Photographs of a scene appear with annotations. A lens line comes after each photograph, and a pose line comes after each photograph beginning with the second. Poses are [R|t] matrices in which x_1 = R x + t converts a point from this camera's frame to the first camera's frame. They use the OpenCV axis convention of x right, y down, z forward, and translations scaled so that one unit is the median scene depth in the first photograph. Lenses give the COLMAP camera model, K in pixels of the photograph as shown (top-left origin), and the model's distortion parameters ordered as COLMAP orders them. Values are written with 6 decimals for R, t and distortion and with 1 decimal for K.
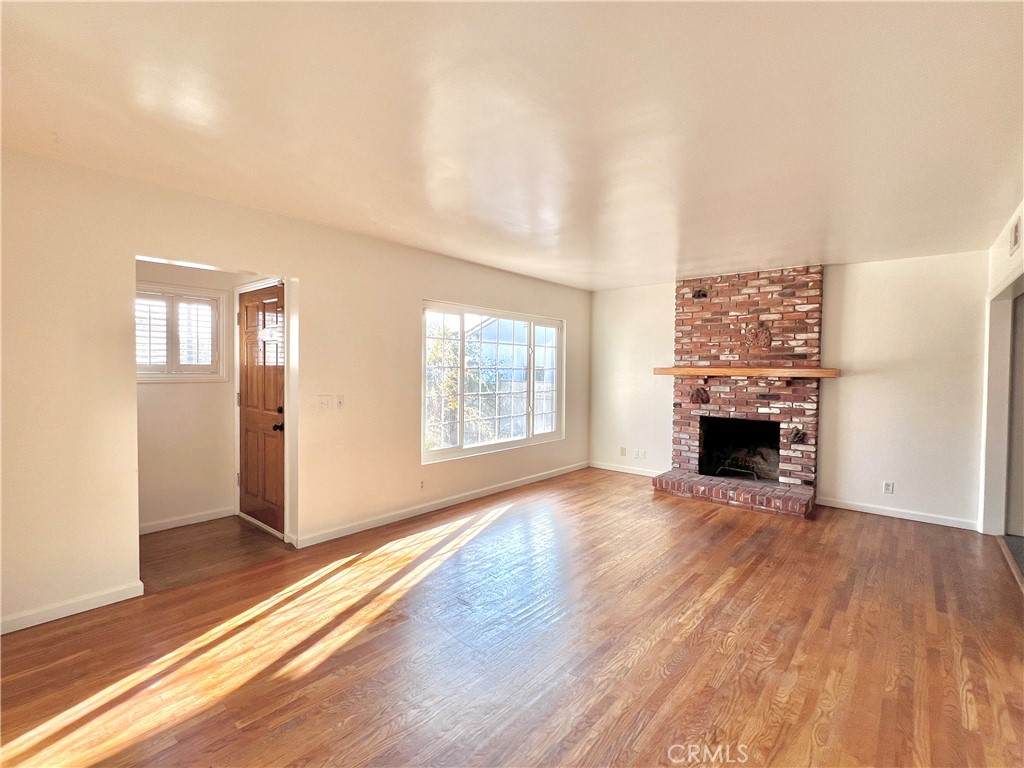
lens RADIAL K [[472.5, 0, 510.4], [0, 472.5, 381.3], [0, 0, 1]] dist [0.001263, 0.000281]
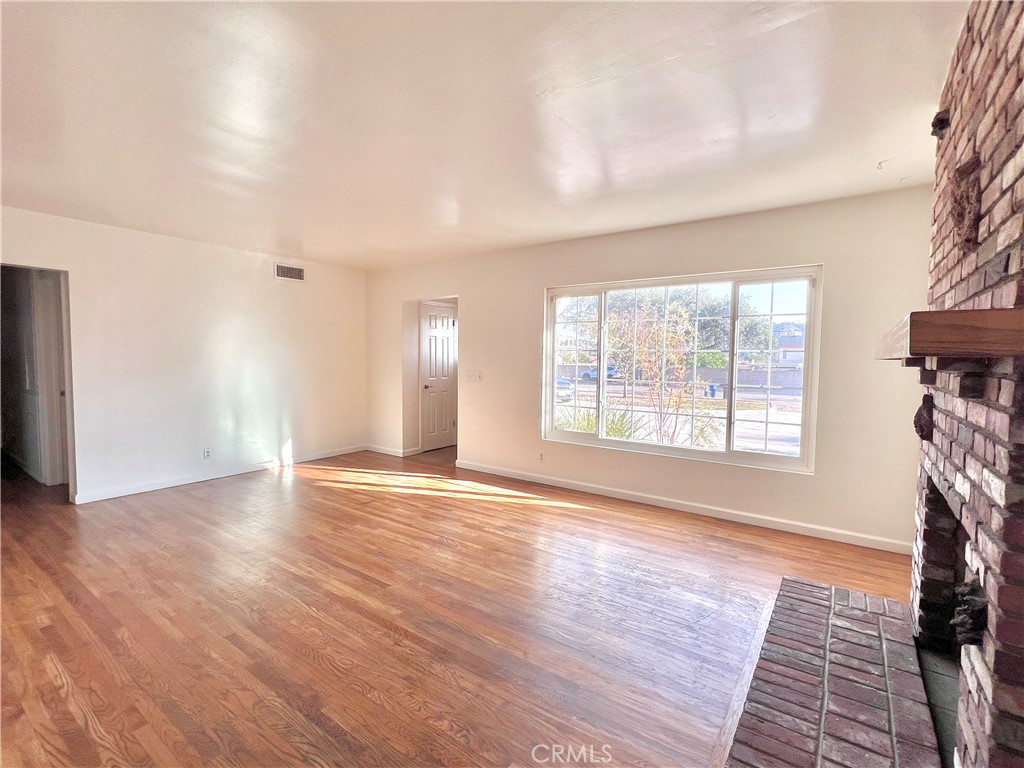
lens RADIAL K [[472.5, 0, 510.4], [0, 472.5, 381.3], [0, 0, 1]] dist [0.001263, 0.000281]
pose [[0.083417, 0.039911, -0.995715, 0.805476], [-0.035730, 0.998675, 0.037036, 0.002479], [0.995874, 0.032488, 0.084733, 0.738711]]
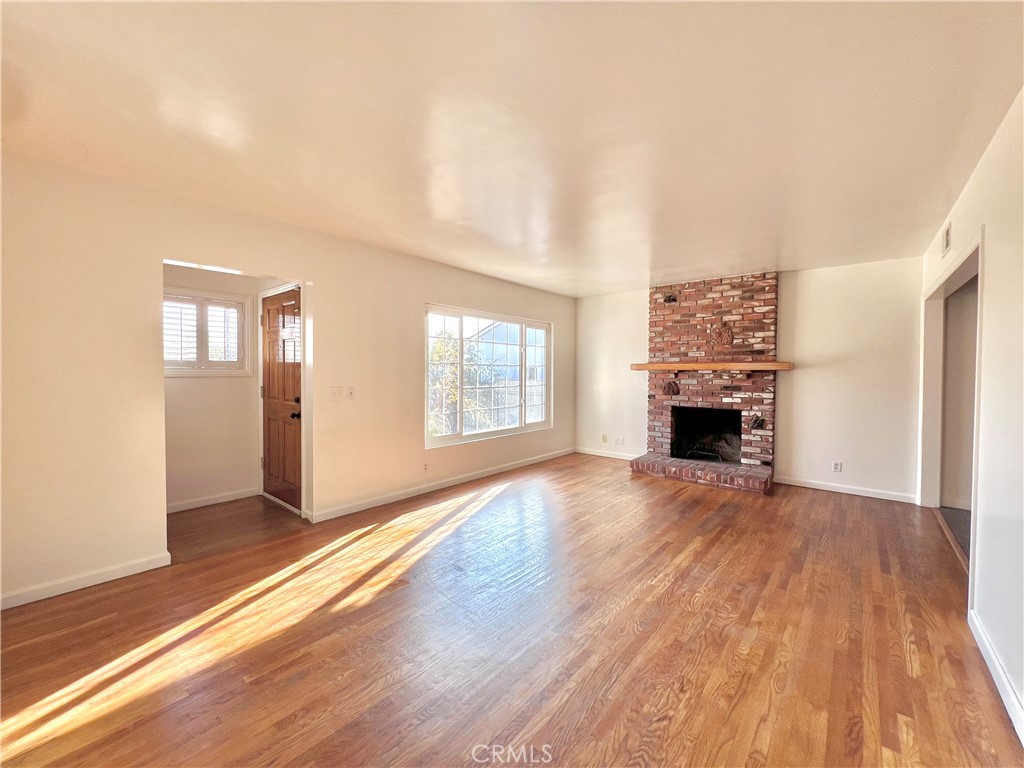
lens RADIAL K [[409.4, 0, 511.2], [0, 409.4, 380.3], [0, 0, 1]] dist [0.001199, 0.000288]
pose [[0.999970, -0.006436, 0.004227, 0.013029], [0.006460, 0.999963, -0.005712, 0.016792], [-0.004190, 0.005739, 0.999975, 0.017340]]
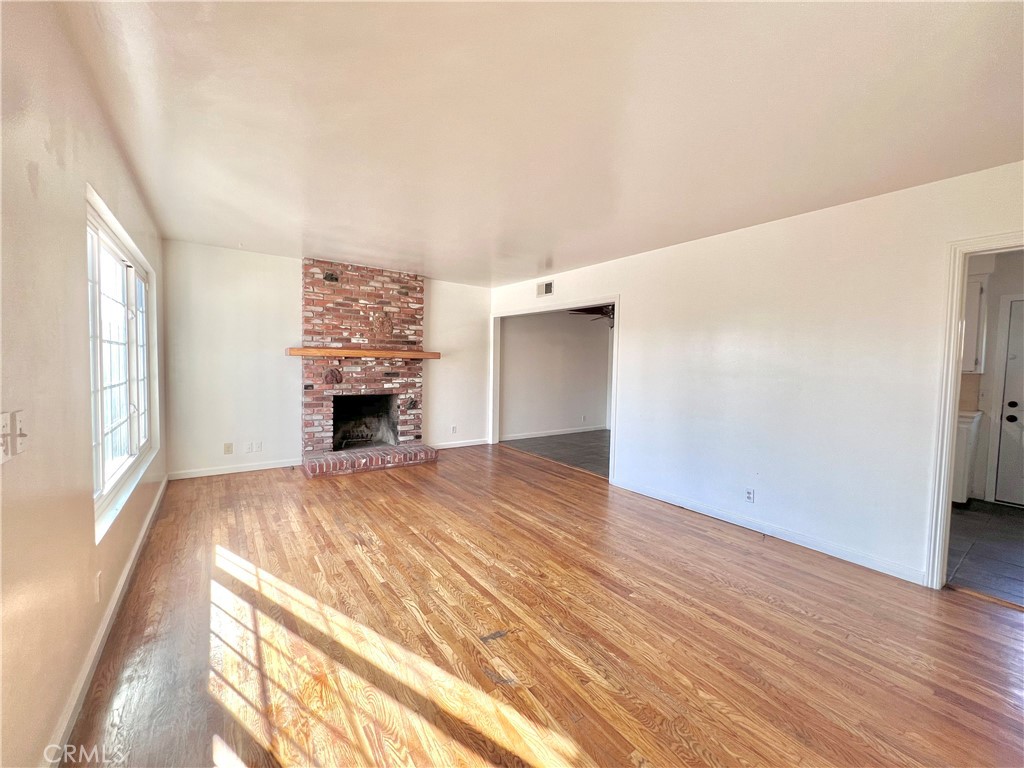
lens RADIAL K [[409.4, 0, 511.2], [0, 409.4, 380.3], [0, 0, 1]] dist [0.001199, 0.000288]
pose [[0.240955, -0.049167, 0.969290, -0.422595], [0.006355, 0.998774, 0.049083, -0.002306], [-0.970515, -0.005667, 0.240972, 0.452568]]
